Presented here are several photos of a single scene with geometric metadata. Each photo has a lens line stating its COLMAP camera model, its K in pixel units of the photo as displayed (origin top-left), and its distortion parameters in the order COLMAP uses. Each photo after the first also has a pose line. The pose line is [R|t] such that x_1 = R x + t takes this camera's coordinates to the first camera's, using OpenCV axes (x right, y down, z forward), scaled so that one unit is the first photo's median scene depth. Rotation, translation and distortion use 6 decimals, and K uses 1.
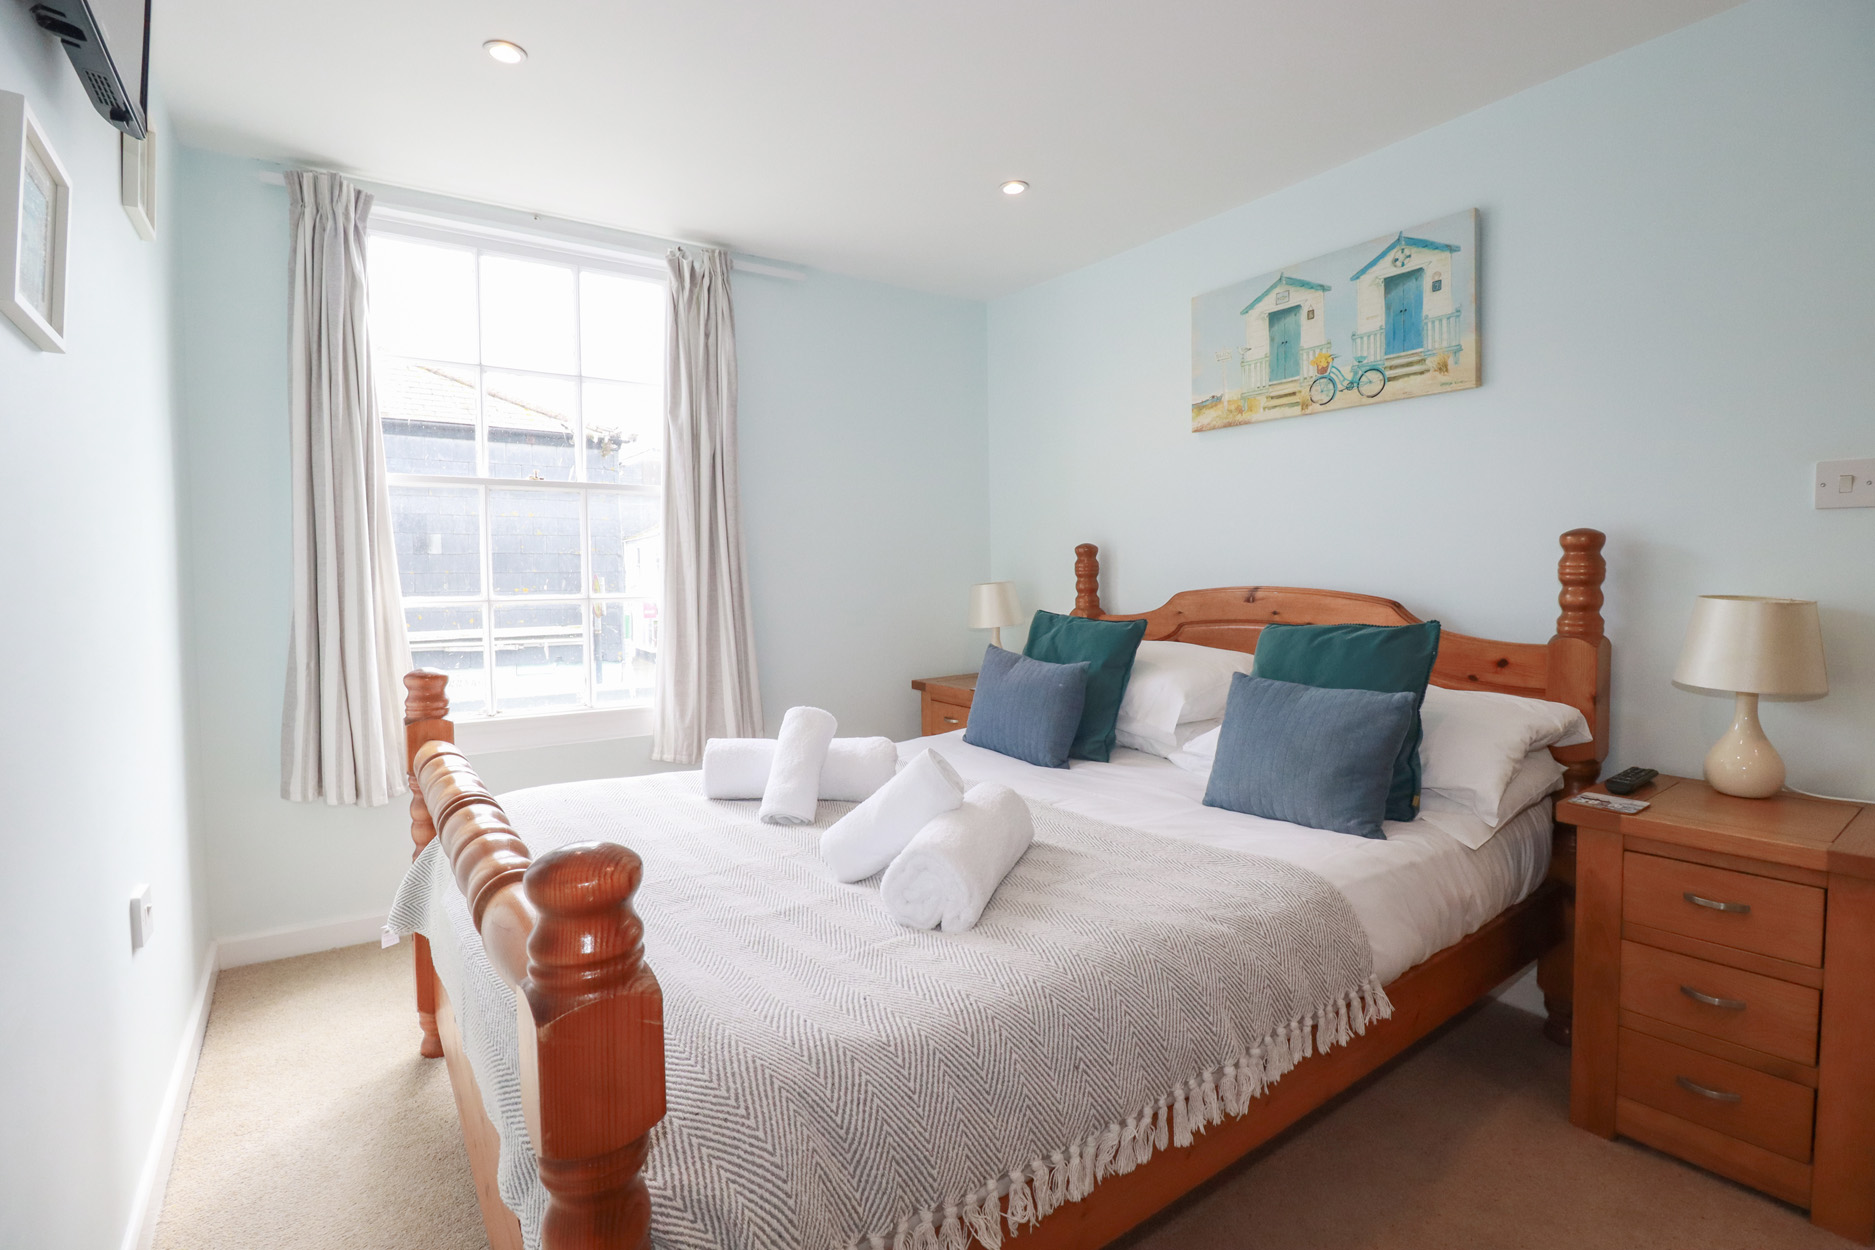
lens RADIAL K [[886.3, 0, 937.5], [0, 886.3, 625.0], [0, 0, 1]] dist [-0.001955, -0.000414]
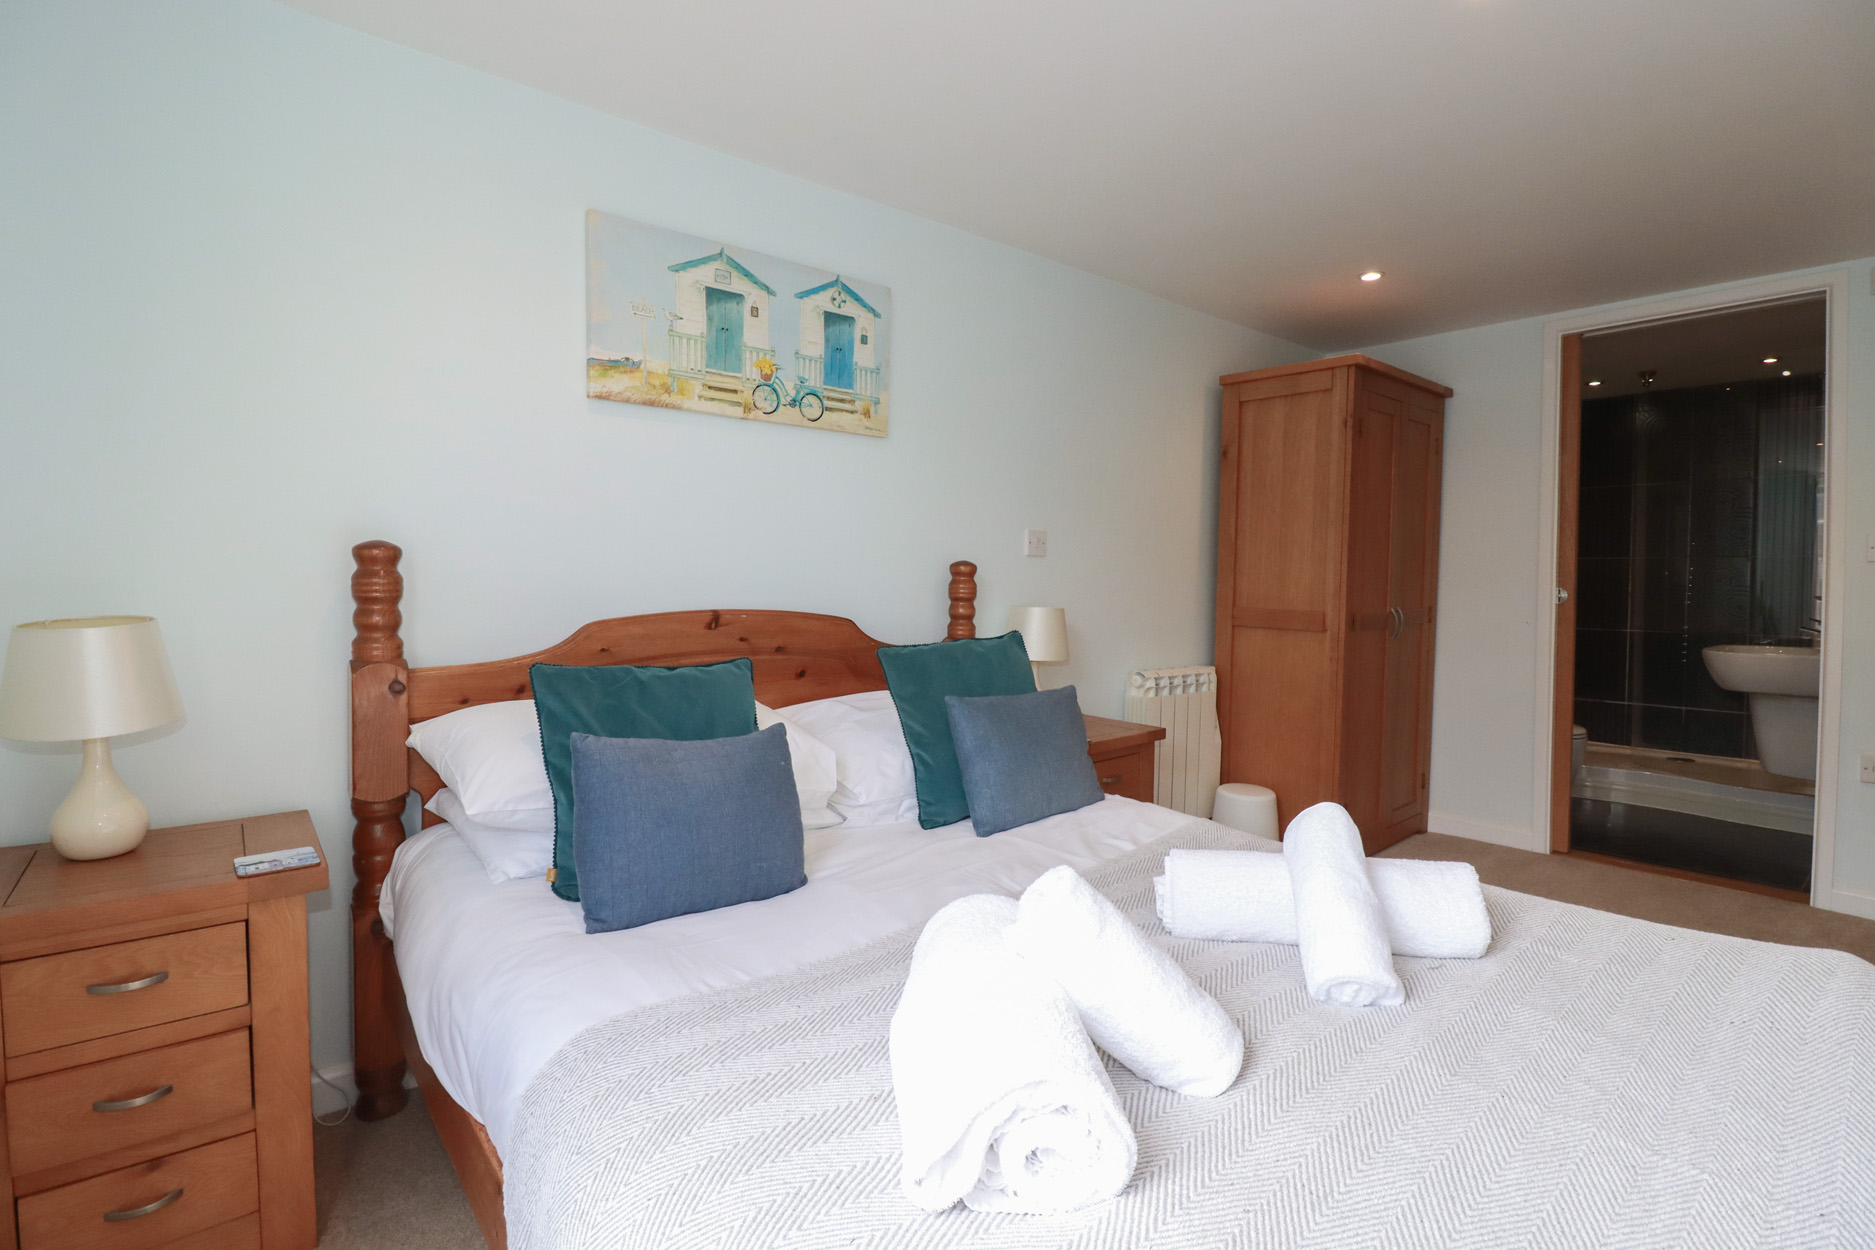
lens RADIAL K [[886.3, 0, 937.5], [0, 886.3, 625.0], [0, 0, 1]] dist [-0.001955, -0.000414]
pose [[-0.090096, -0.043752, 0.994972, -0.529733], [0.056481, 0.997202, 0.048964, -0.061982], [-0.994330, 0.060608, -0.087373, 0.923789]]
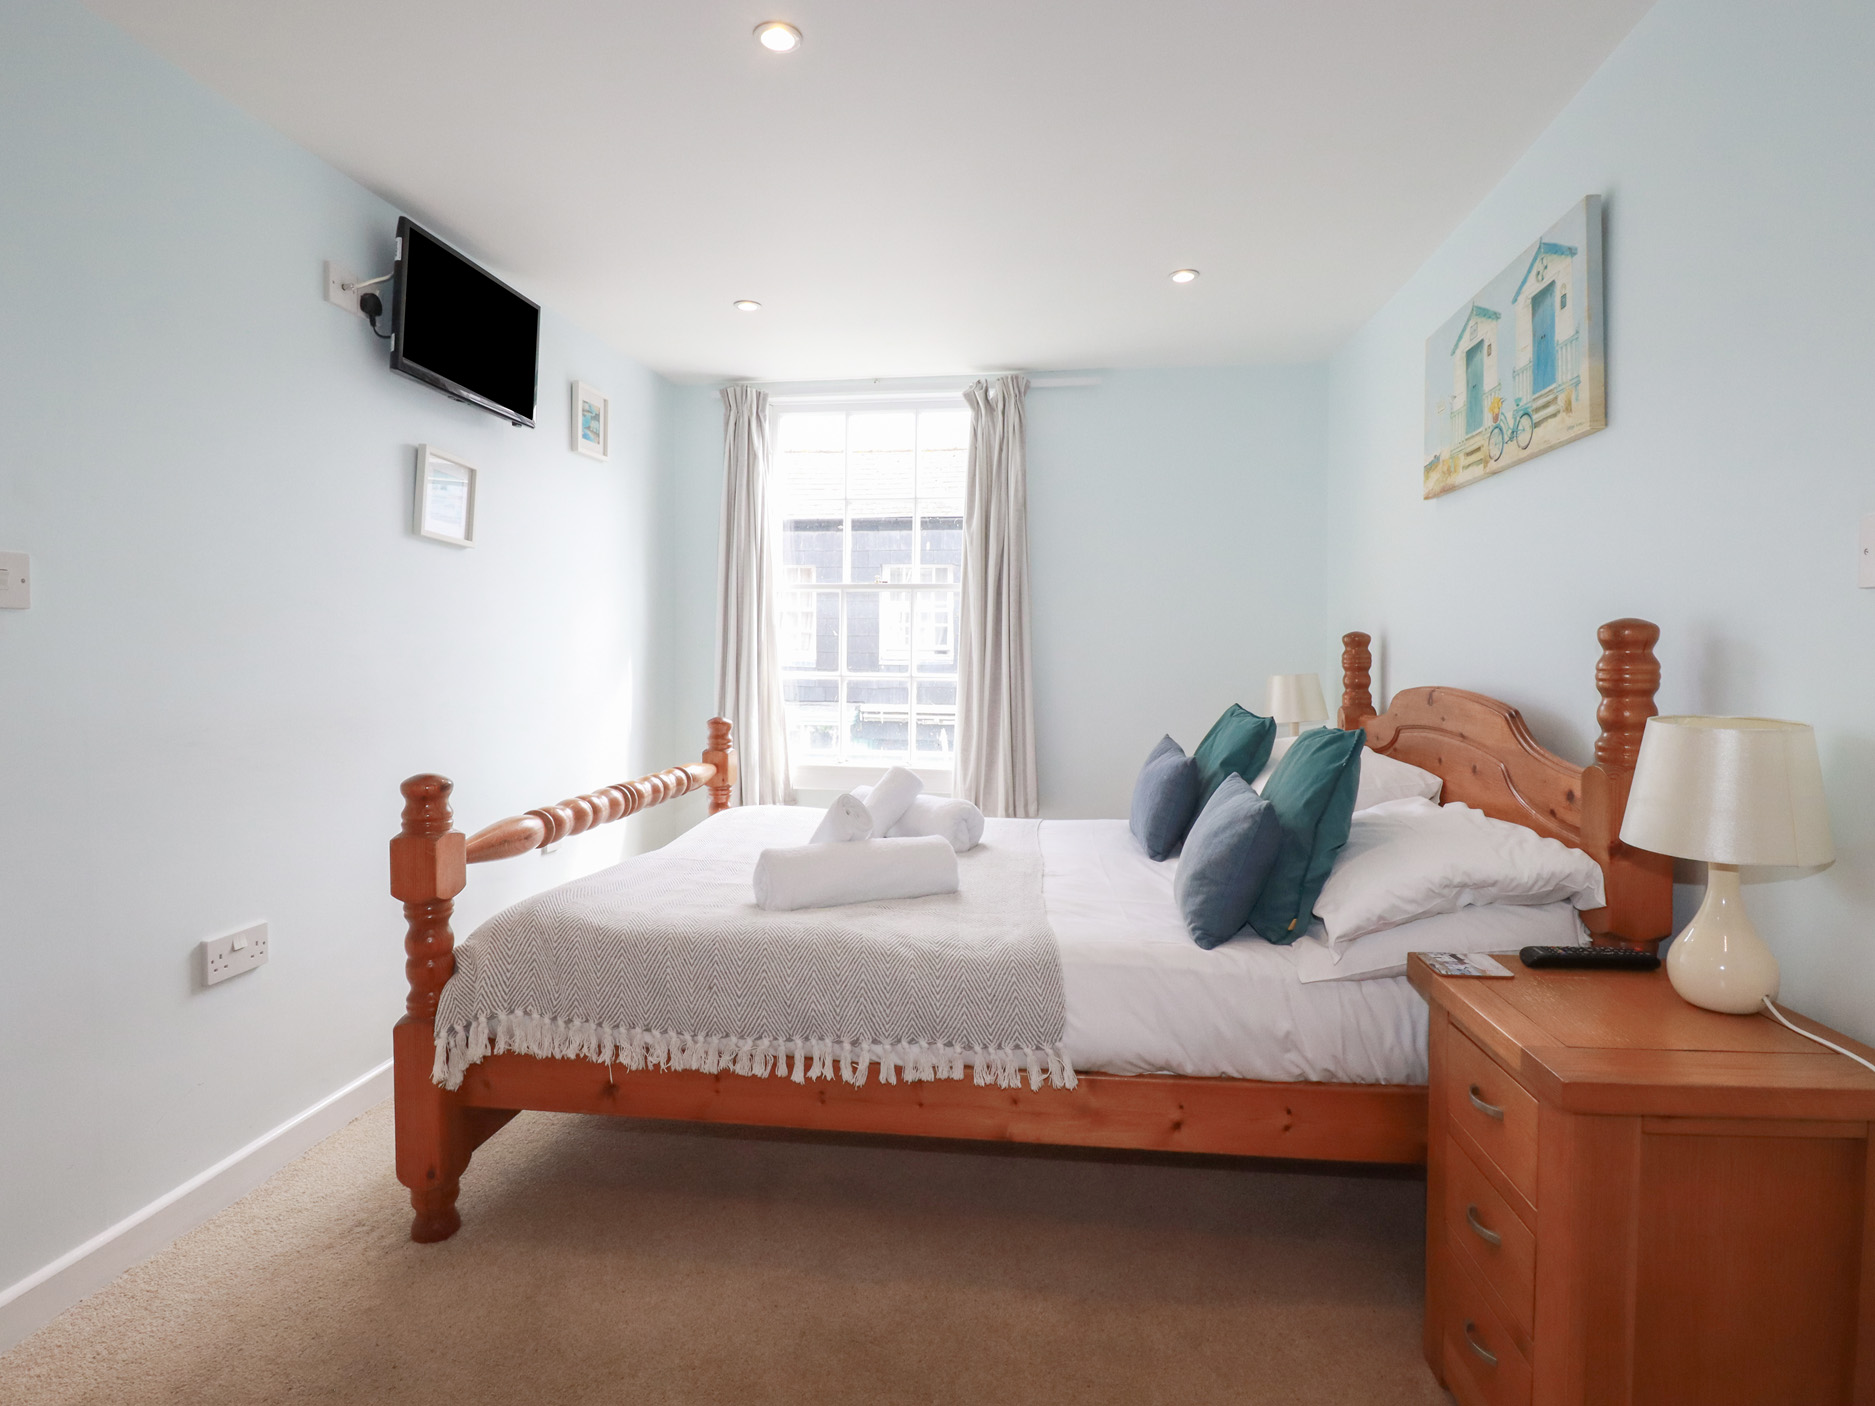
lens RADIAL K [[988.9, 0, 937.5], [0, 988.9, 703.0], [0, 0, 1]] dist [-0.000994, -0.000584]
pose [[0.736321, 0.048743, -0.674874, 0.682678], [-0.056375, 0.998353, 0.010598, -0.012075], [0.674280, 0.030243, 0.737857, 0.009540]]
